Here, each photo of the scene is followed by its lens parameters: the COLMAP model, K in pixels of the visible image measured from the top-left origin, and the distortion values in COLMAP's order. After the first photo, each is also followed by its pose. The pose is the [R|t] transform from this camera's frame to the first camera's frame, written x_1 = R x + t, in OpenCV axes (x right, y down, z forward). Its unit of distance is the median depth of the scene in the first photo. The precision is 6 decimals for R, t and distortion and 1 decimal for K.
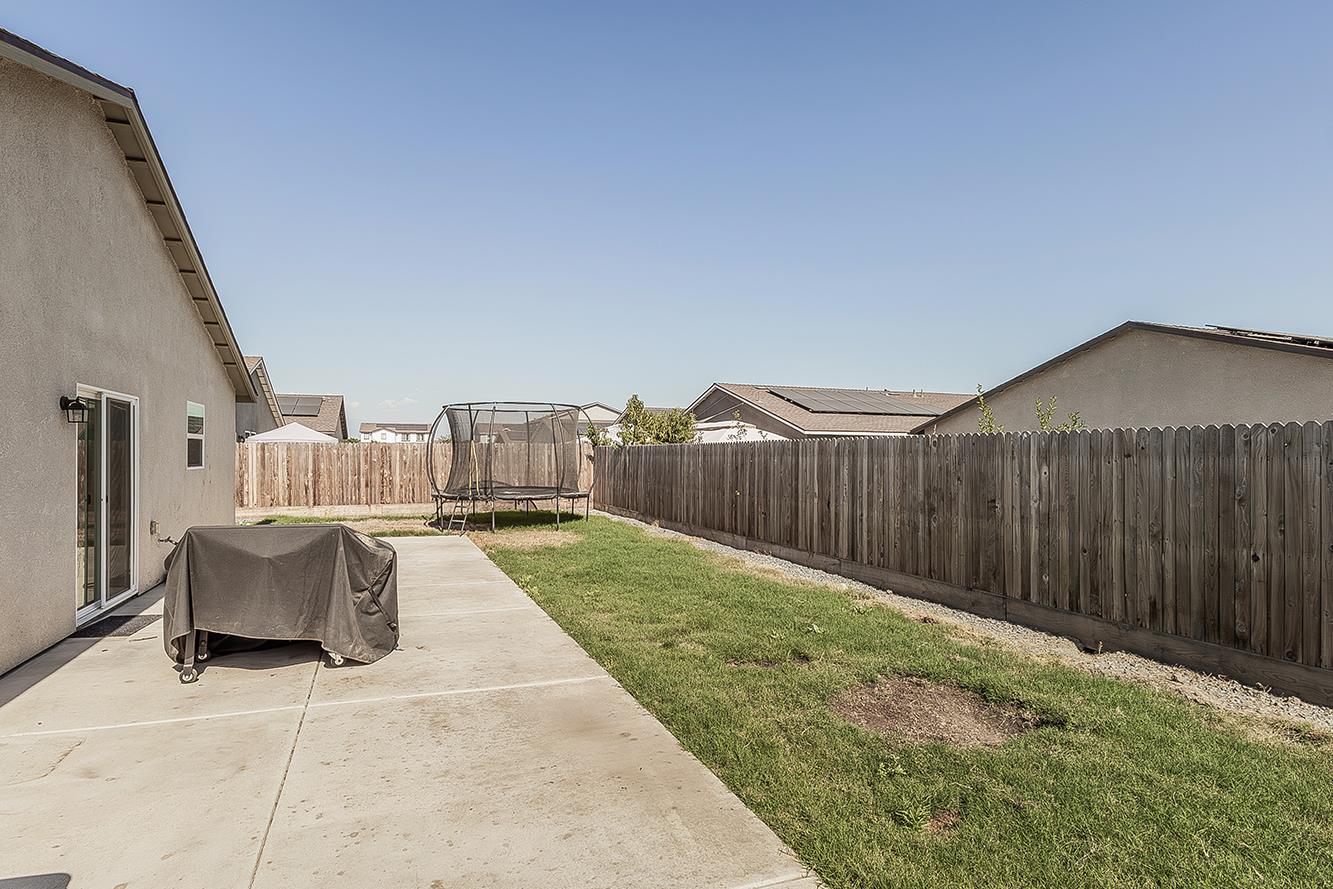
lens RADIAL K [[680.3, 0, 663.8], [0, 680.3, 440.9], [0, 0, 1]] dist [0.007022, 0.001943]
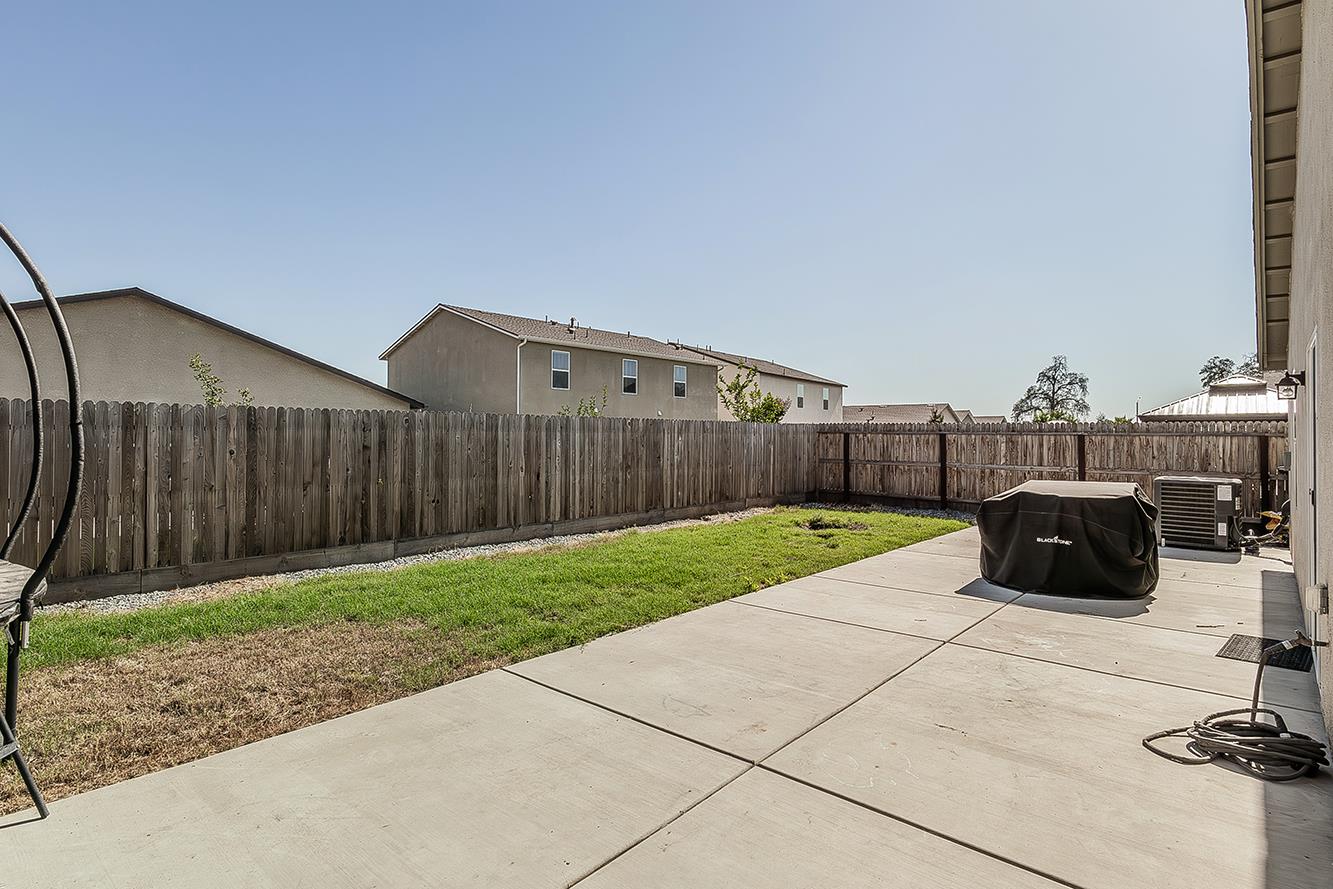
lens RADIAL K [[680.3, 0, 663.8], [0, 680.3, 440.9], [0, 0, 1]] dist [0.007022, 0.001943]
pose [[-0.439418, -0.008429, 0.898243, -0.858834], [-0.021479, 0.999769, -0.001126, 0.036603], [-0.898026, -0.019788, -0.439498, 1.371010]]
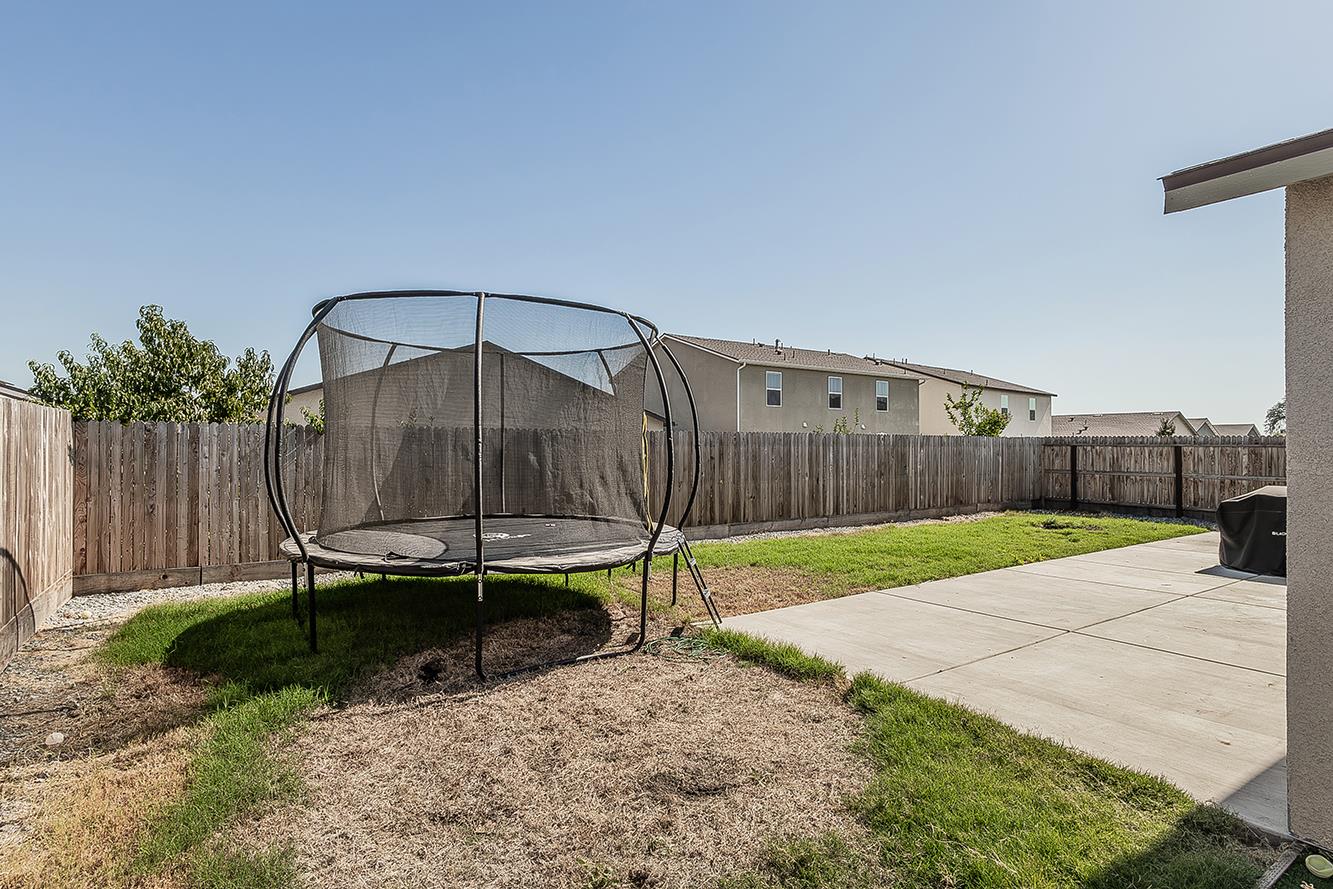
lens RADIAL K [[680.3, 0, 663.8], [0, 680.3, 440.9], [0, 0, 1]] dist [0.007022, 0.001943]
pose [[-0.203285, 0.008699, 0.979081, -1.124579], [-0.020198, 0.999710, -0.013076, 0.039316], [-0.978911, -0.022433, -0.203050, 1.688013]]
